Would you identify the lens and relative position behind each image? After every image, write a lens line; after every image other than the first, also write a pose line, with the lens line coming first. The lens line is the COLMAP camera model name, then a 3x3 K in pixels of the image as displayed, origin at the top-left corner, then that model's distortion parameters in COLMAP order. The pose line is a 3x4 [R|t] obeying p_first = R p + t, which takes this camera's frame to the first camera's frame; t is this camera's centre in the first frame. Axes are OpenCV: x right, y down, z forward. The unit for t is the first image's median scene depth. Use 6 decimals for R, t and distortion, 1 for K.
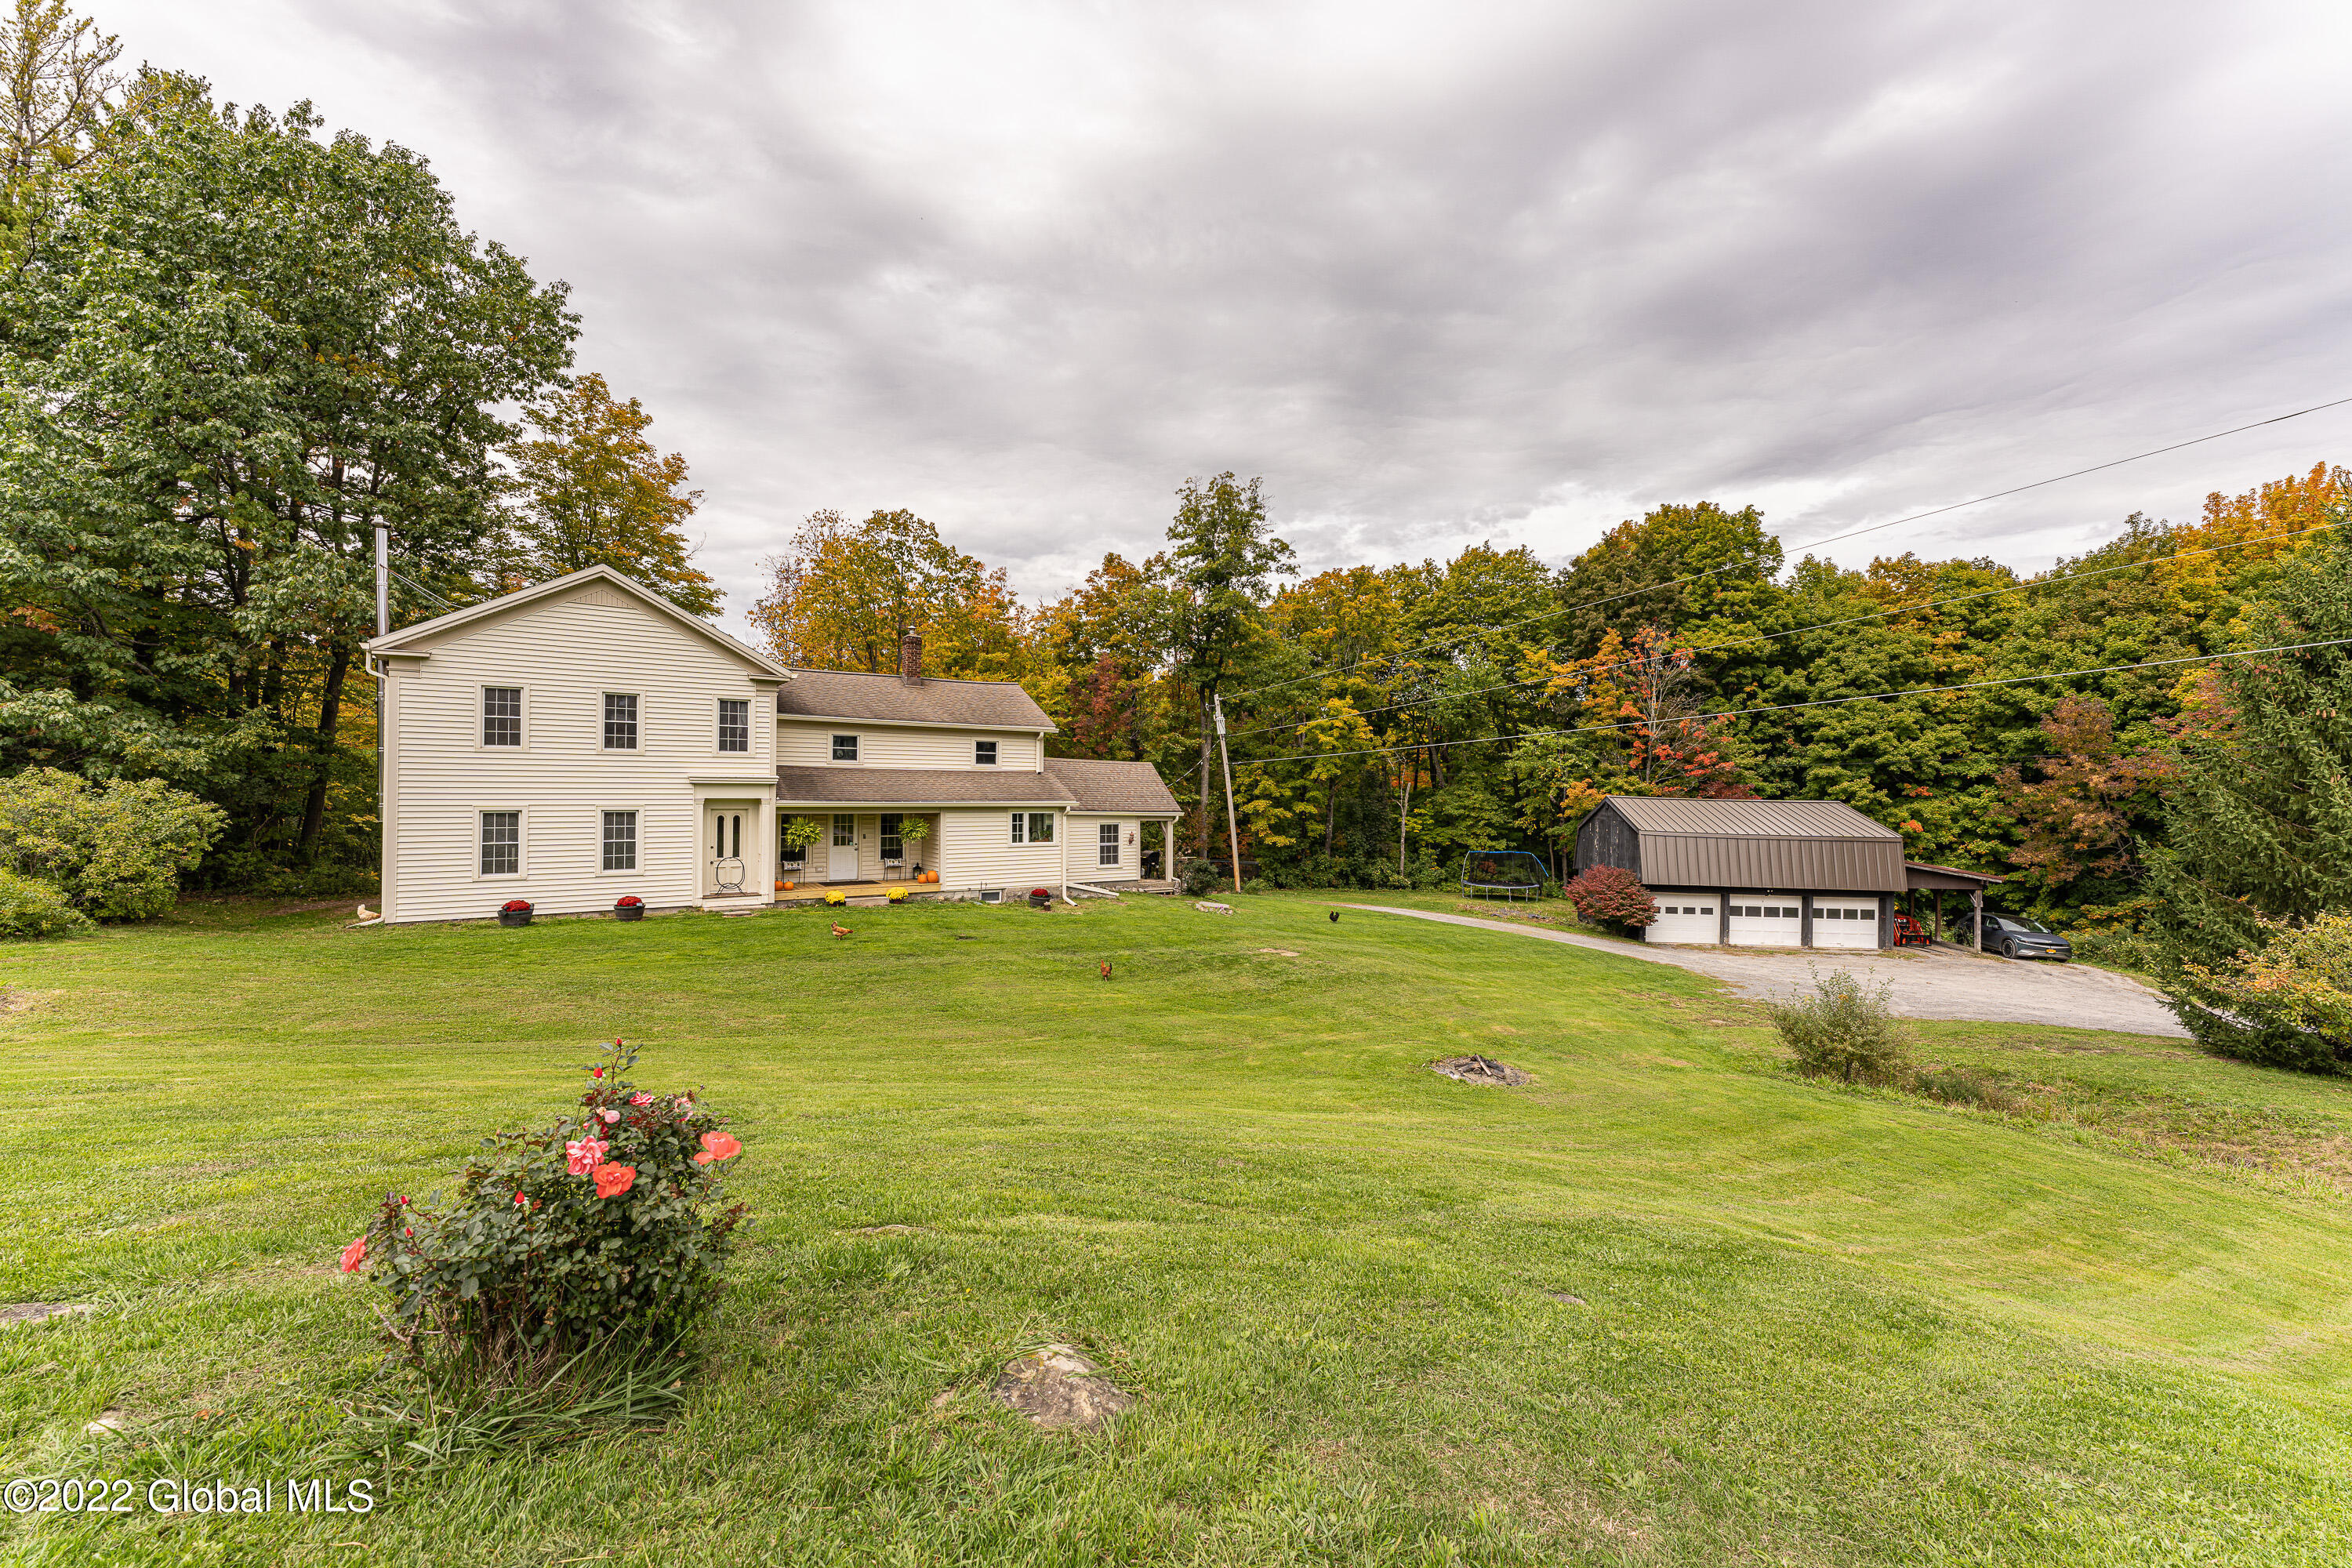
lens RADIAL K [[936.9, 0, 1179.6], [0, 936.9, 778.2], [0, 0, 1]] dist [0.001958, 0.000099]
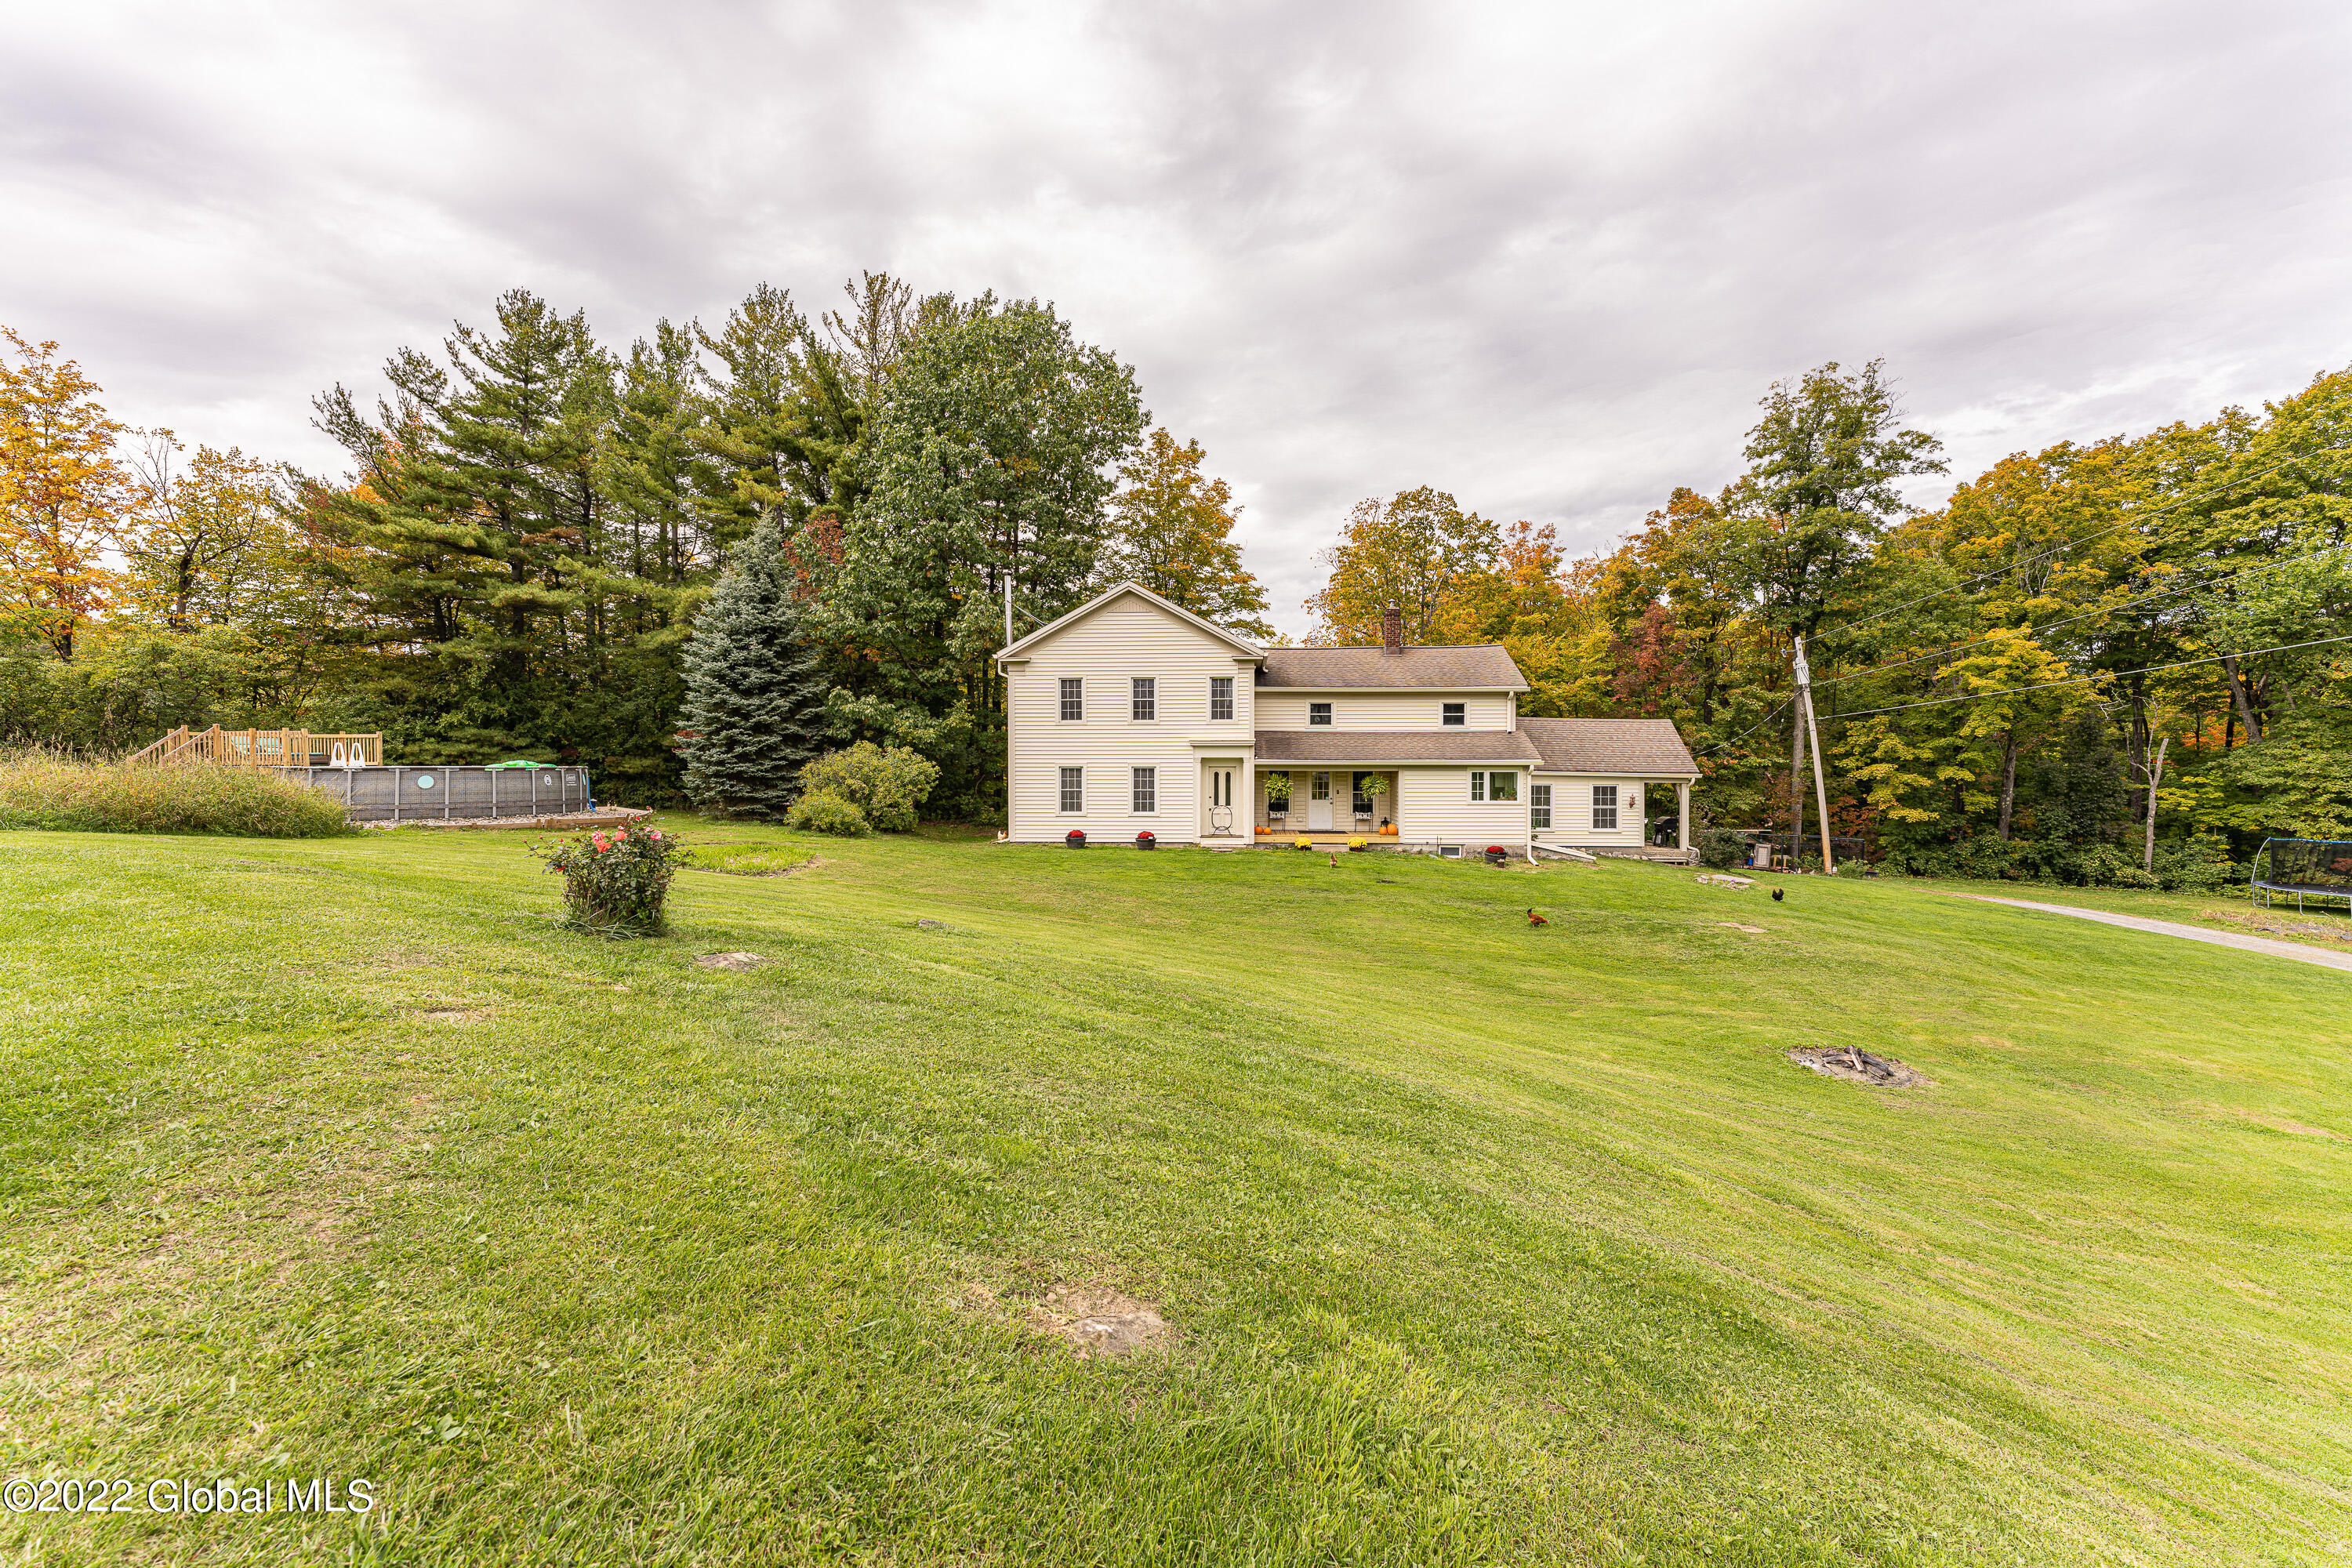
lens RADIAL K [[938.4, 0, 1178.8], [0, 938.4, 782.7], [0, 0, 1]] dist [0.001872, 0.000404]
pose [[0.793524, 0.006289, -0.608507, 0.126331], [0.014153, 0.999485, 0.028786, 0.009896], [0.608375, -0.031455, 0.793026, -0.008217]]
